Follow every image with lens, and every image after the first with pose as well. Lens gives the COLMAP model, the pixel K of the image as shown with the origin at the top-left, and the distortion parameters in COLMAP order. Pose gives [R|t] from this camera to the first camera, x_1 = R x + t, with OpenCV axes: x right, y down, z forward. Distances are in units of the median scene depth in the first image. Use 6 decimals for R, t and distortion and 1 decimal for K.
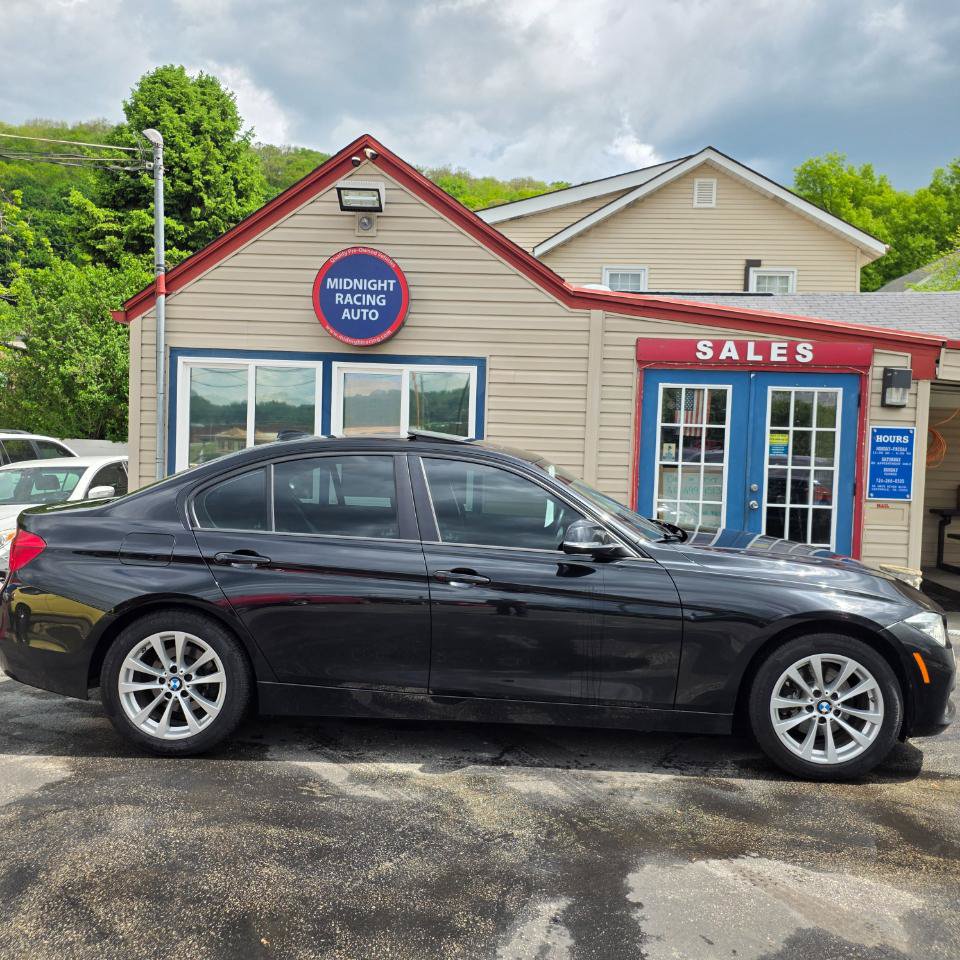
lens RADIAL K [[835.7, 0, 485.5], [0, 835.7, 477.0], [0, 0, 1]] dist [0.135683, -0.224935]
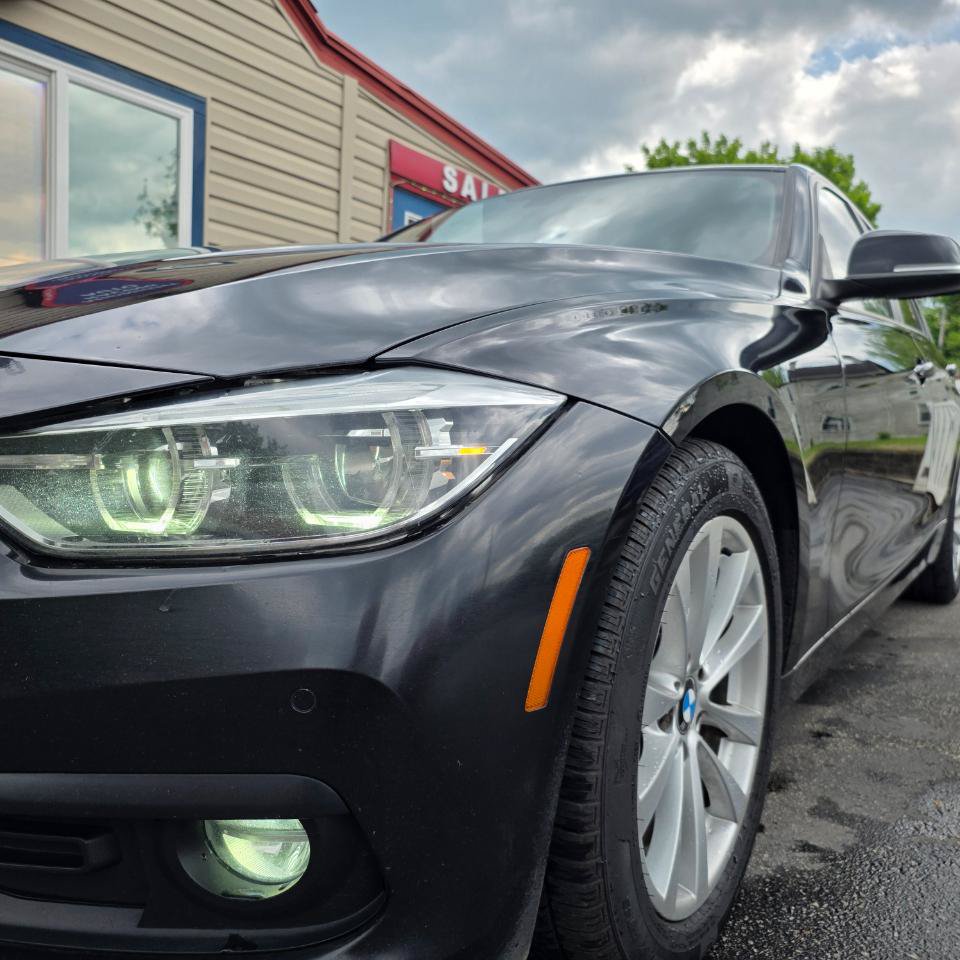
lens RADIAL K [[860.1, 0, 481.4], [0, 860.1, 484.6], [0, 0, 1]] dist [0.023992, 0.002711]
pose [[0.567554, -0.056215, 0.821415, -0.388232], [0.000328, 0.997682, 0.068051, 0.075731], [-0.823336, -0.038353, 0.566257, 0.510764]]
